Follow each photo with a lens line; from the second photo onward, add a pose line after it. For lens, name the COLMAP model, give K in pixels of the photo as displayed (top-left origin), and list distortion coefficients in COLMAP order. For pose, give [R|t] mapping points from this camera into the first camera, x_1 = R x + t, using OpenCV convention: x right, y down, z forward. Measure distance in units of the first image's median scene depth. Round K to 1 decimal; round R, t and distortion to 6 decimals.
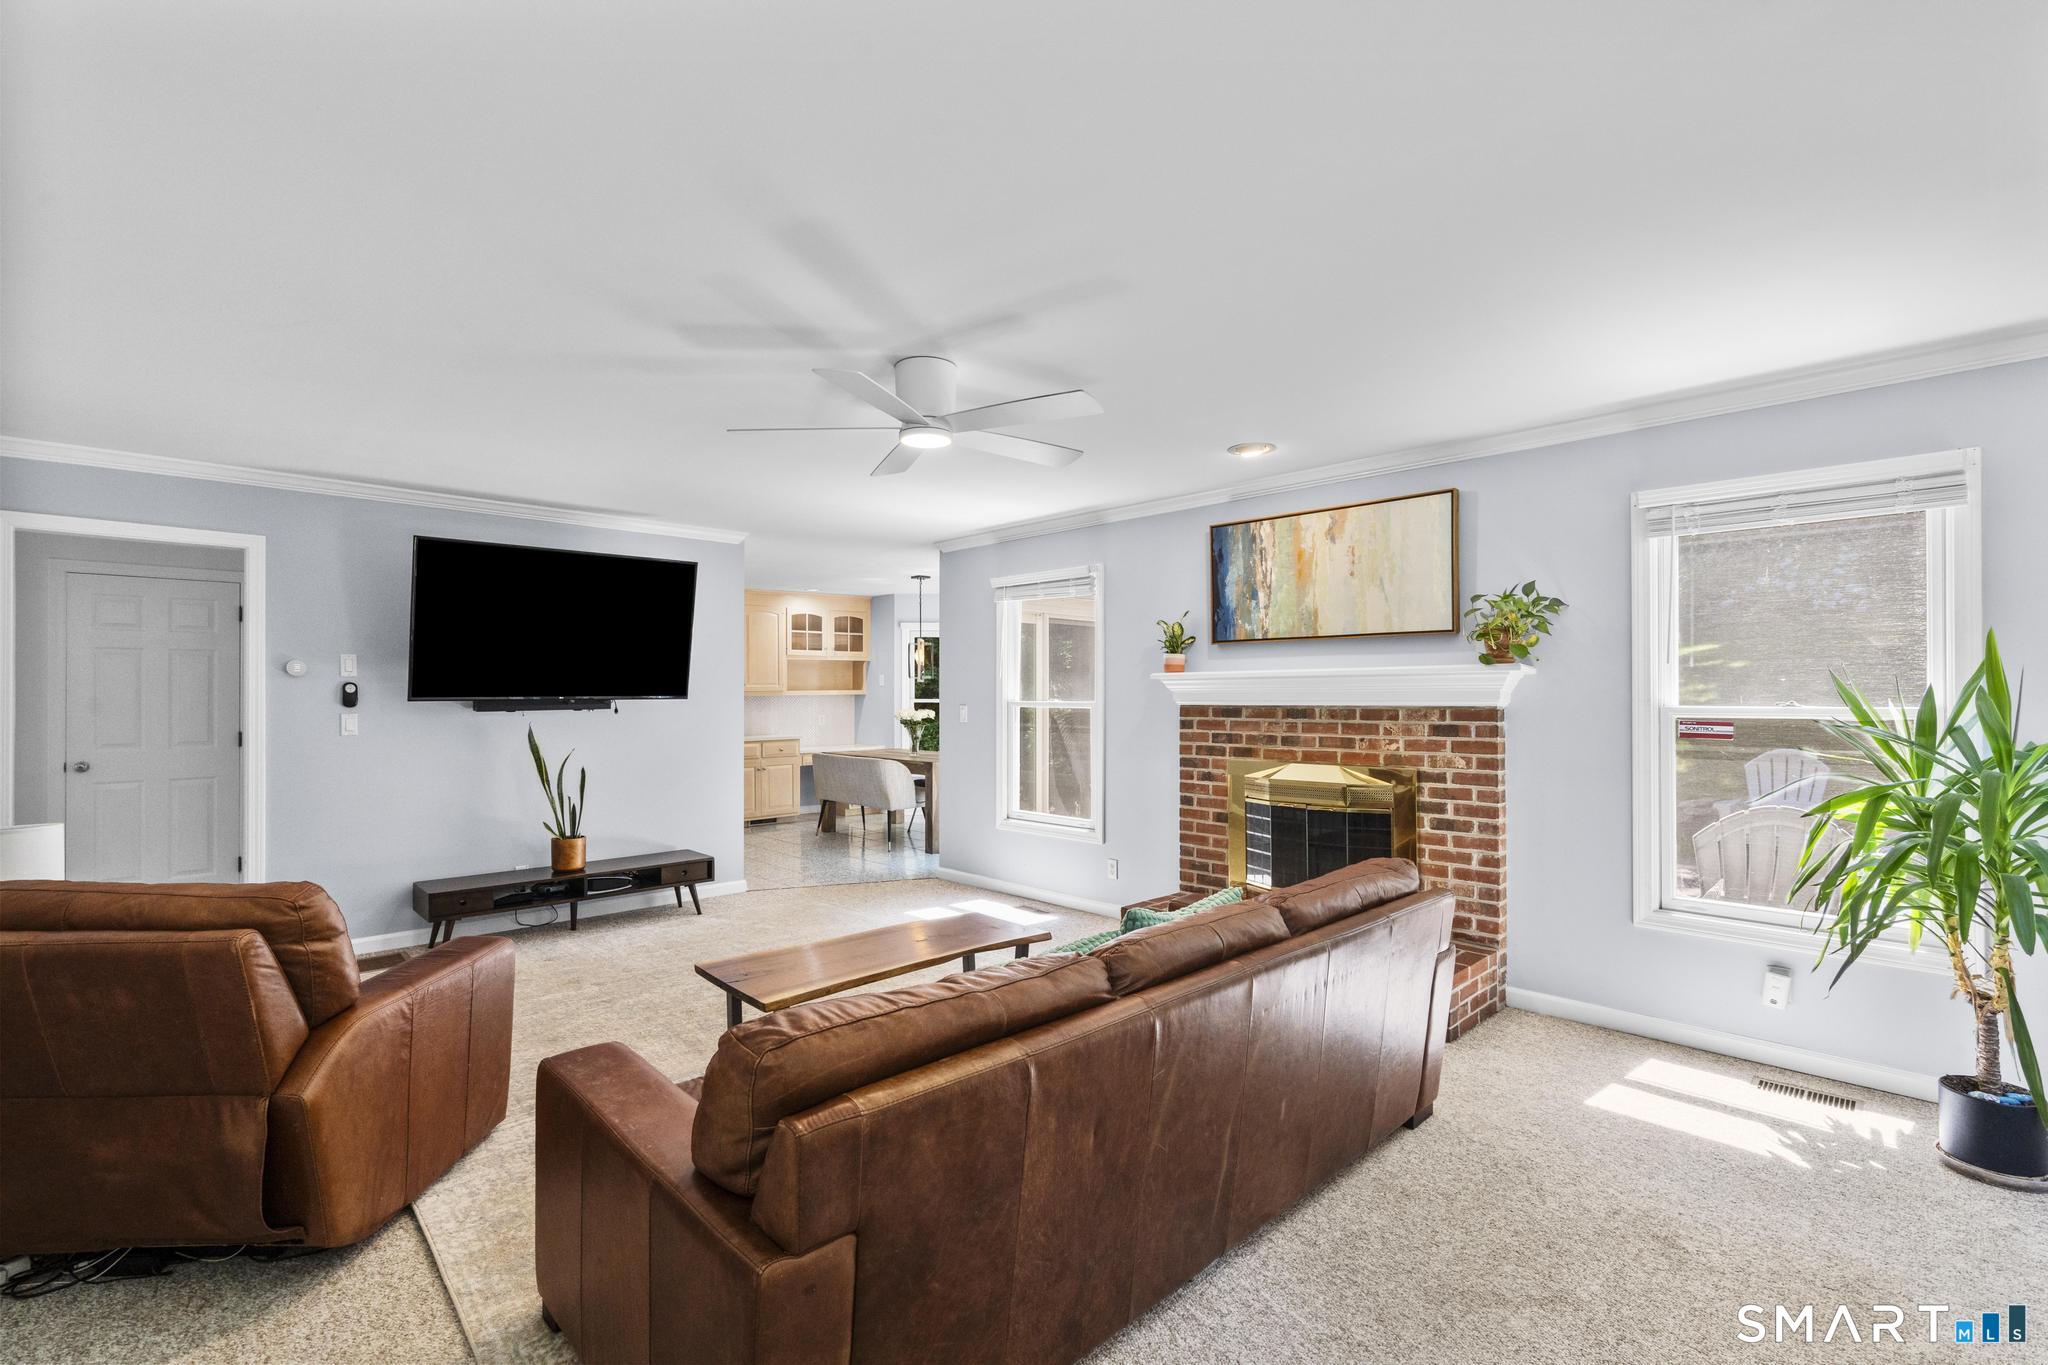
lens RADIAL K [[910.1, 0, 1015.1], [0, 910.1, 682.9], [0, 0, 1]] dist [-0.003345, 0.000877]
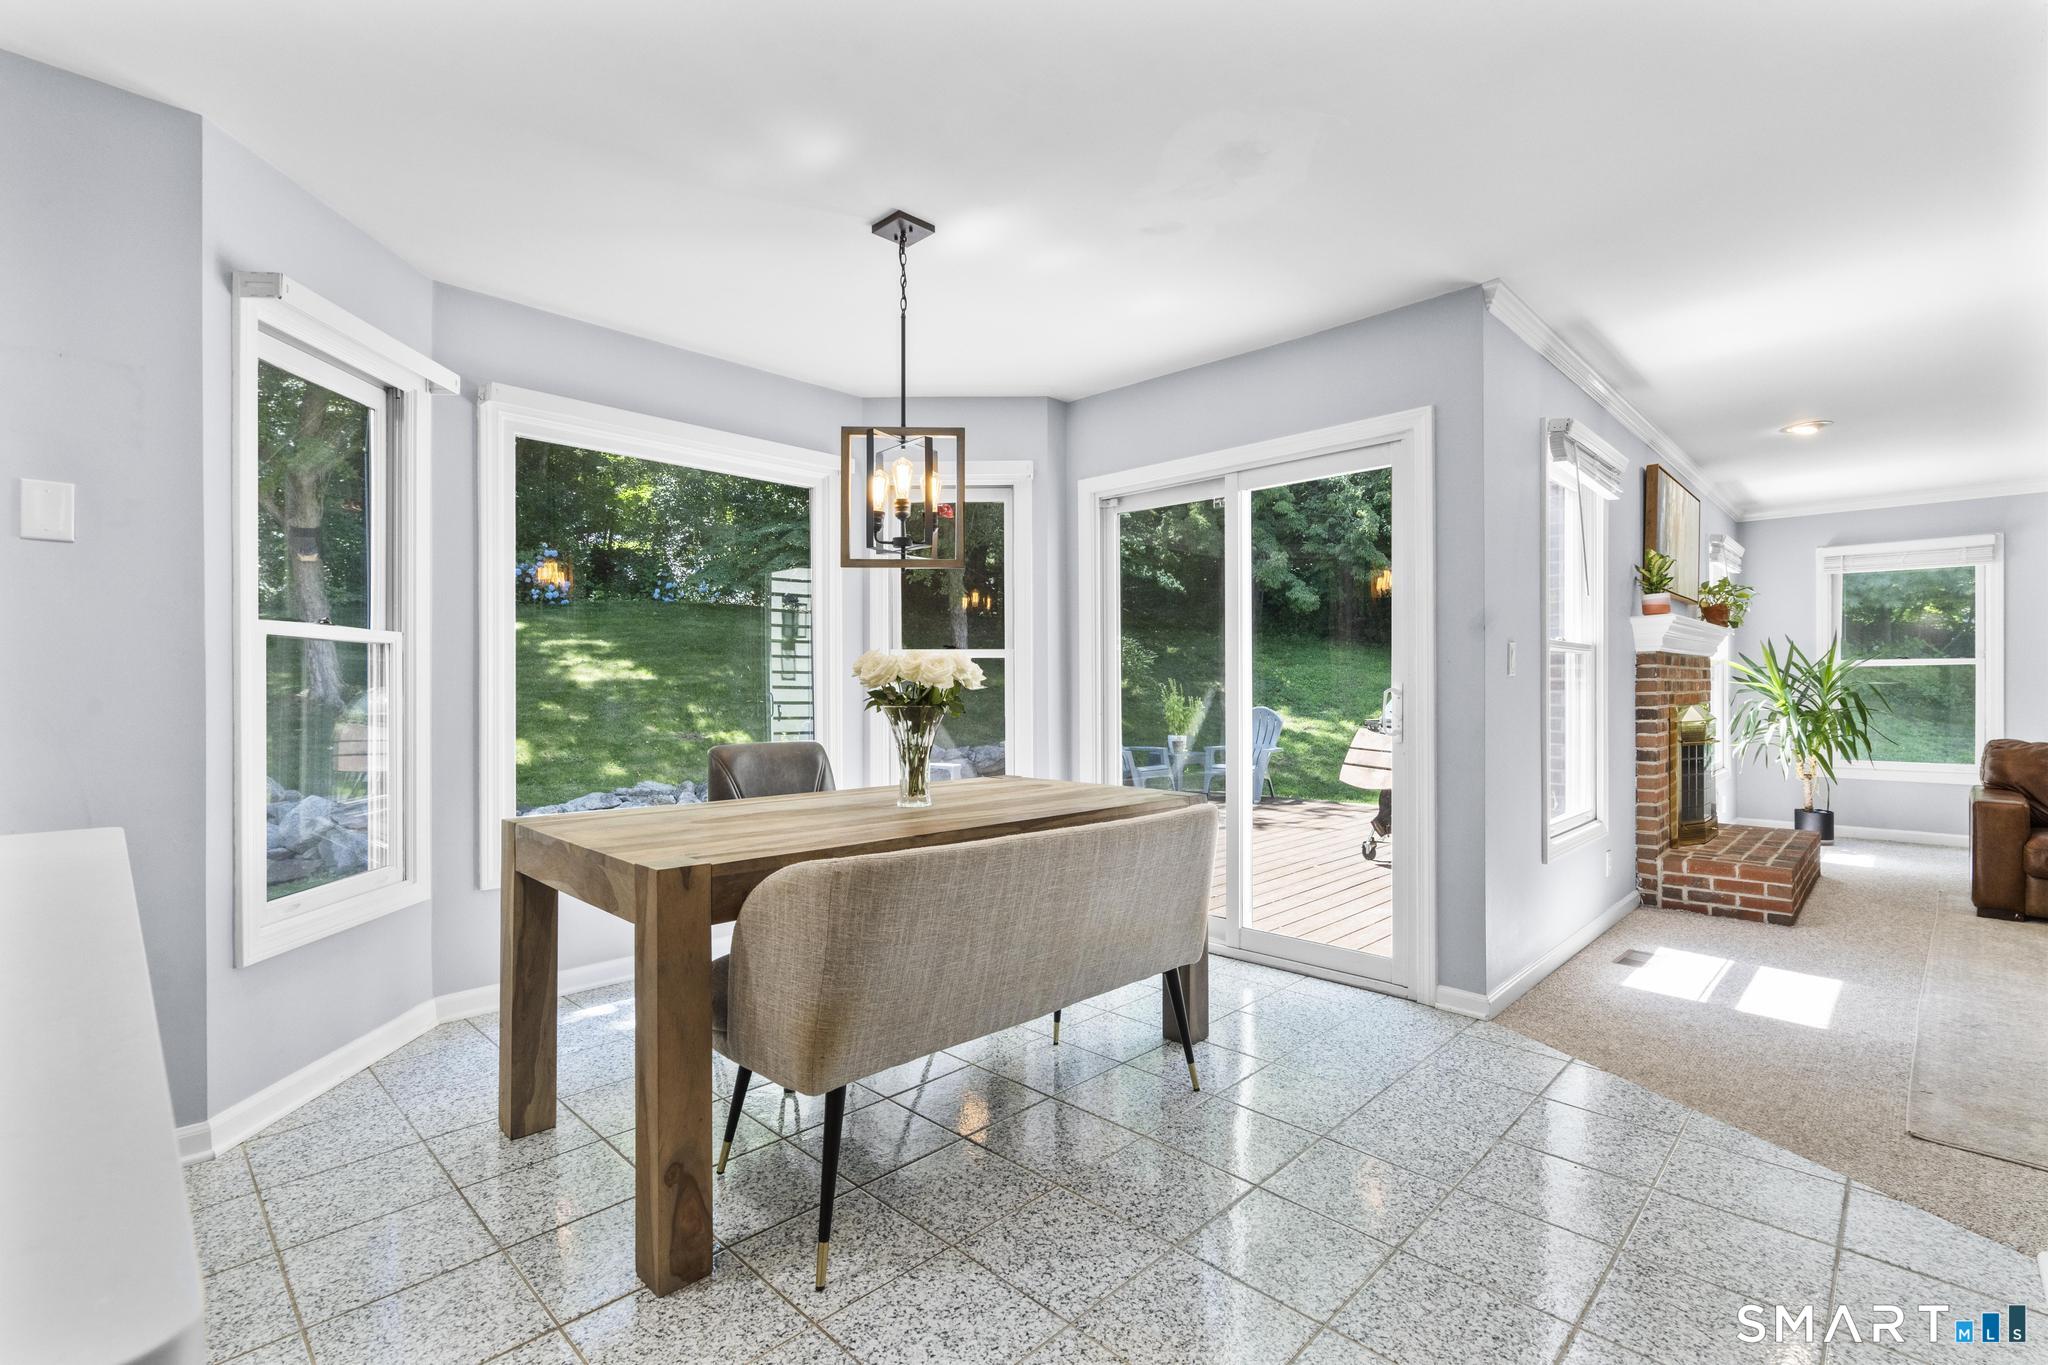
lens RADIAL K [[910.1, 0, 1029.2], [0, 910.1, 685.9], [0, 0, 1]] dist [-0.003345, 0.000877]
pose [[-0.055066, 0.000529, 0.998483, -0.688059], [-0.008187, 0.999966, -0.000982, 0.065062], [-0.998449, -0.008229, -0.055060, 1.673060]]
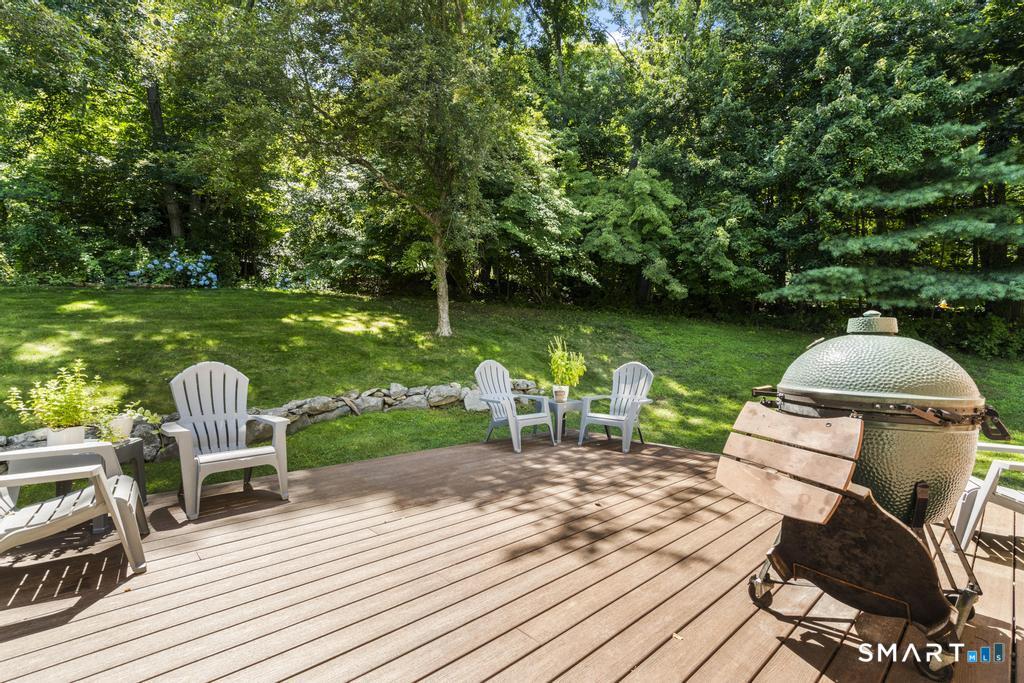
lens RADIAL K [[455.1, 0, 512.8], [0, 455.1, 346.6], [0, 0, 1]] dist [-0.003345, 0.000877]
pose [[0.000607, -0.000737, 1.000000, 0.101929], [-0.026767, 0.999641, 0.000753, 0.071997], [-0.999642, -0.026768, 0.000588, 1.373132]]
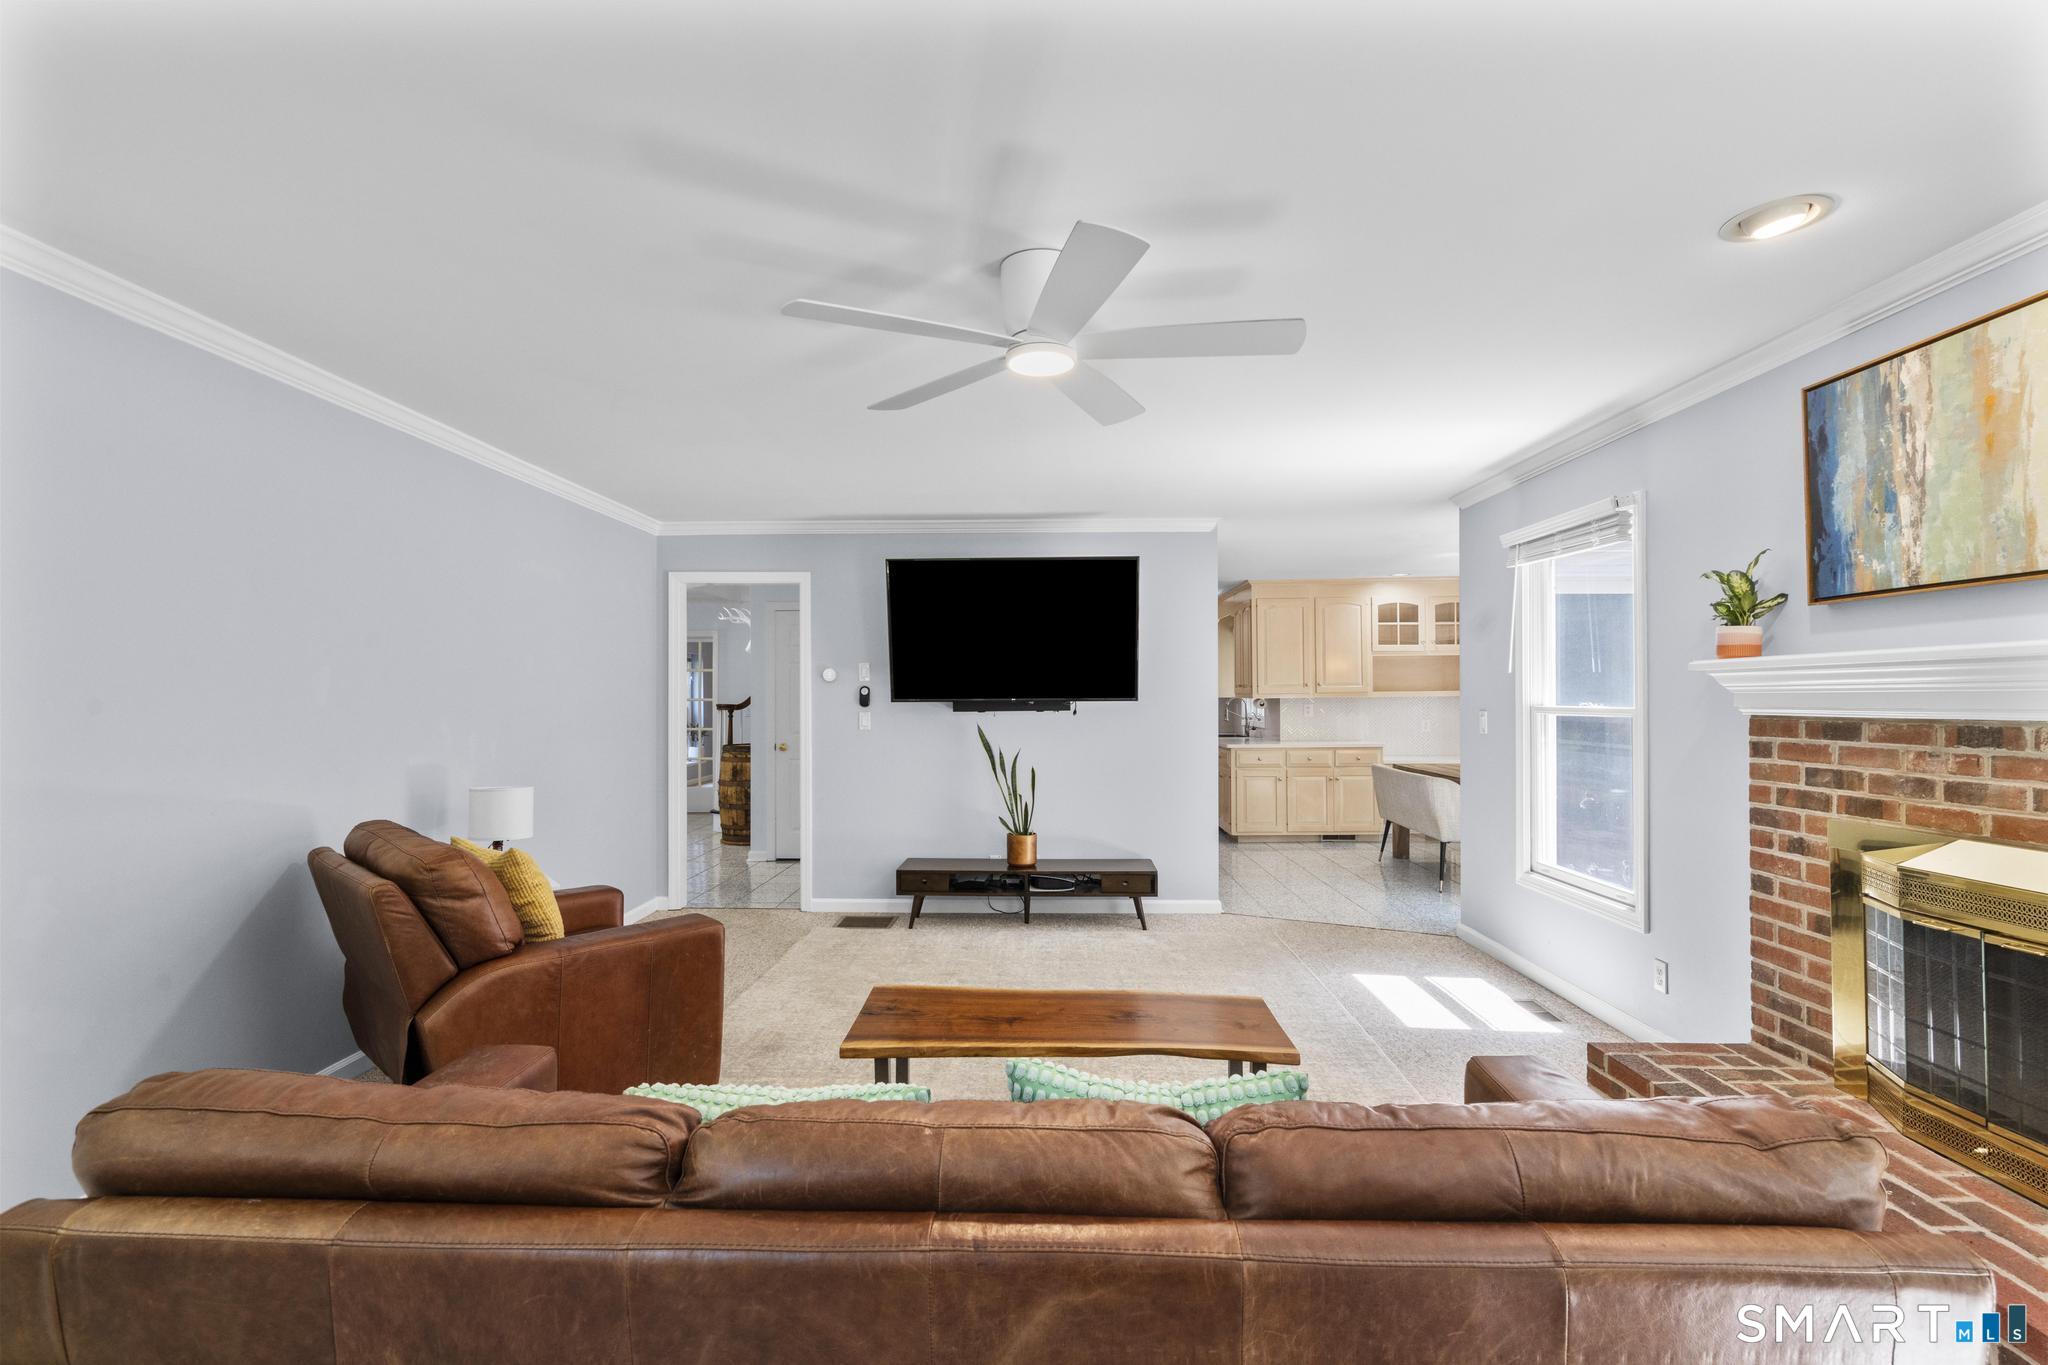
lens RADIAL K [[910.1, 0, 1028.3], [0, 910.1, 685.9], [0, 0, 1]] dist [-0.003345, 0.000877]
pose [[0.709330, -0.007734, -0.704834, 0.266055], [0.008987, 0.999958, -0.001928, 0.003041], [0.704819, -0.004967, 0.709370, 0.281180]]
